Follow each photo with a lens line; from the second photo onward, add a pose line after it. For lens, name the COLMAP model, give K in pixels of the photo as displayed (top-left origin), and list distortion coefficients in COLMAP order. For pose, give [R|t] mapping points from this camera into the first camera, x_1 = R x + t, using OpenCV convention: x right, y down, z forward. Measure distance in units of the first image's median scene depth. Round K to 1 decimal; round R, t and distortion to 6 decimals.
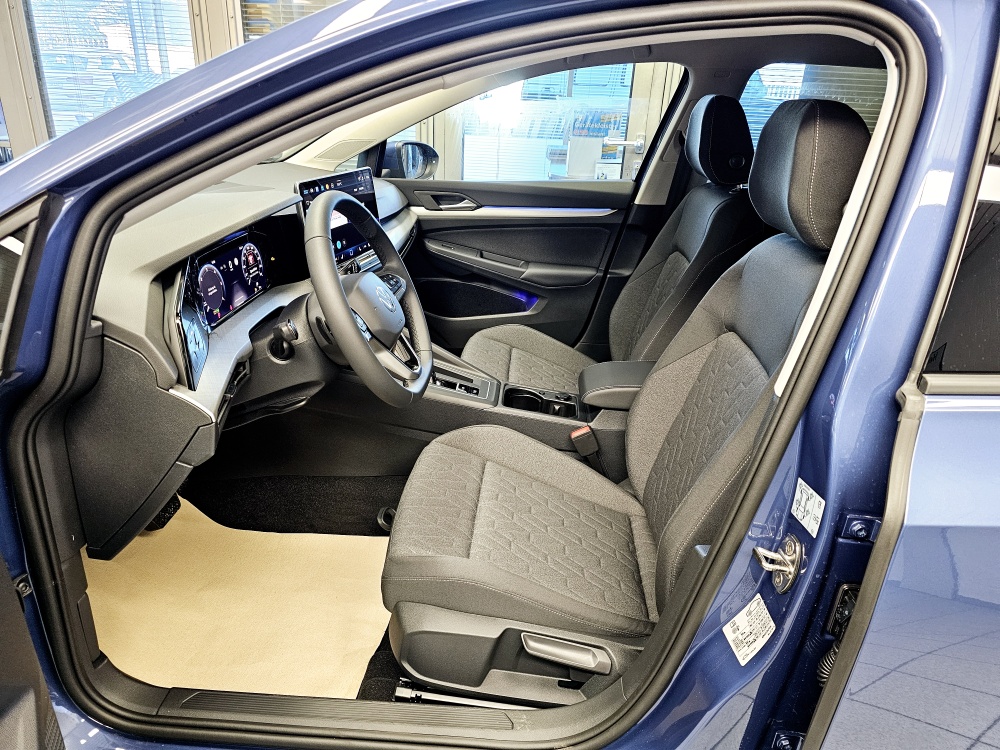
lens RADIAL K [[672.6, 0, 488.2], [0, 672.6, 372.1], [0, 0, 1]] dist [0.098479, -0.105904]
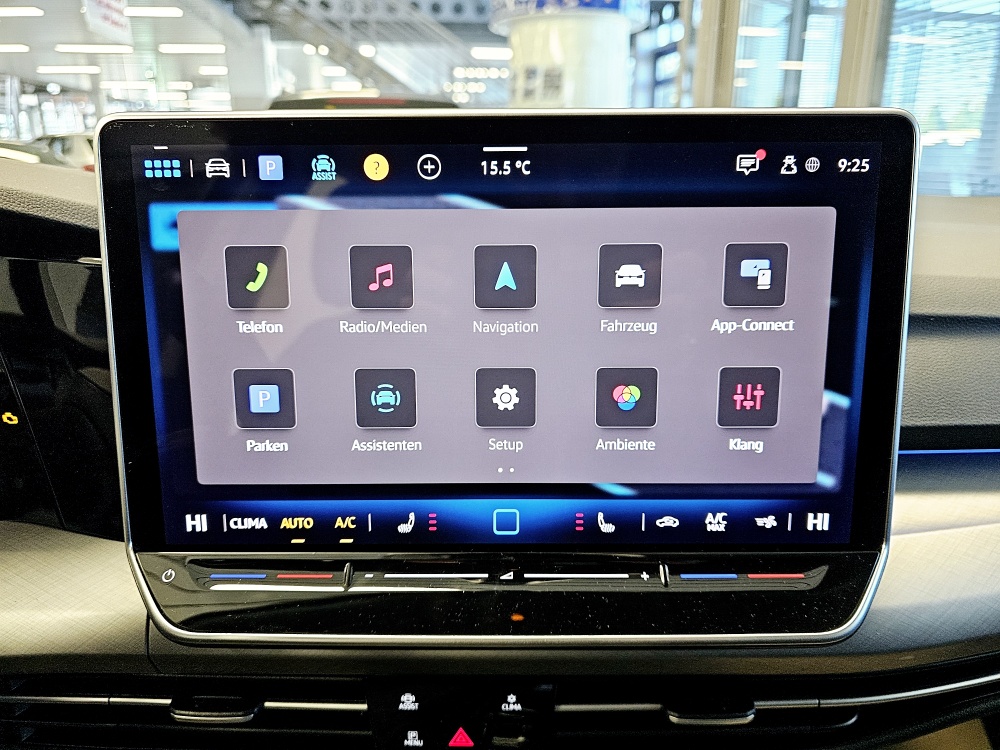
lens RADIAL K [[692.0, 0, 494.5], [0, 692.0, 374.7], [0, 0, 1]] dist [-0.013099, 0.000657]
pose [[0.282100, 0.251364, -0.925870, -0.030518], [-0.362138, 0.921572, 0.139858, -0.228490], [0.888412, 0.295839, 0.351004, 0.866980]]
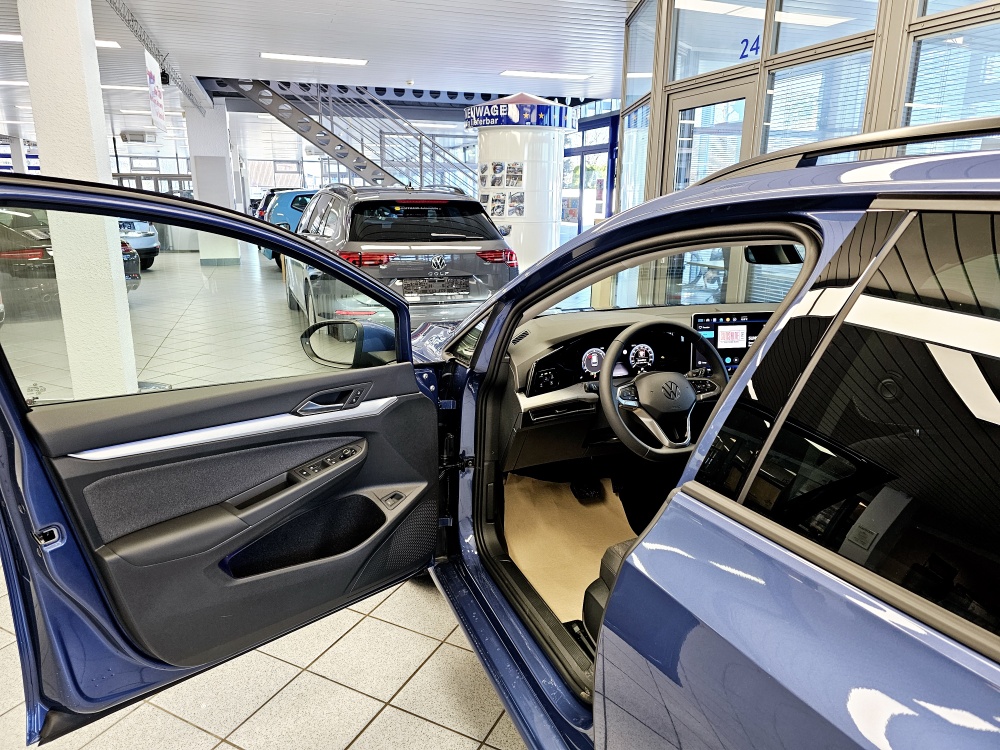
lens RADIAL K [[665.5, 0, 488.4], [0, 665.5, 371.8], [0, 0, 1]] dist [0.067263, -0.069855]
pose [[0.434729, 0.195354, -0.879117, 0.709233], [-0.342607, 0.938662, 0.039164, -0.047044], [0.832845, 0.284166, 0.474993, -0.047216]]
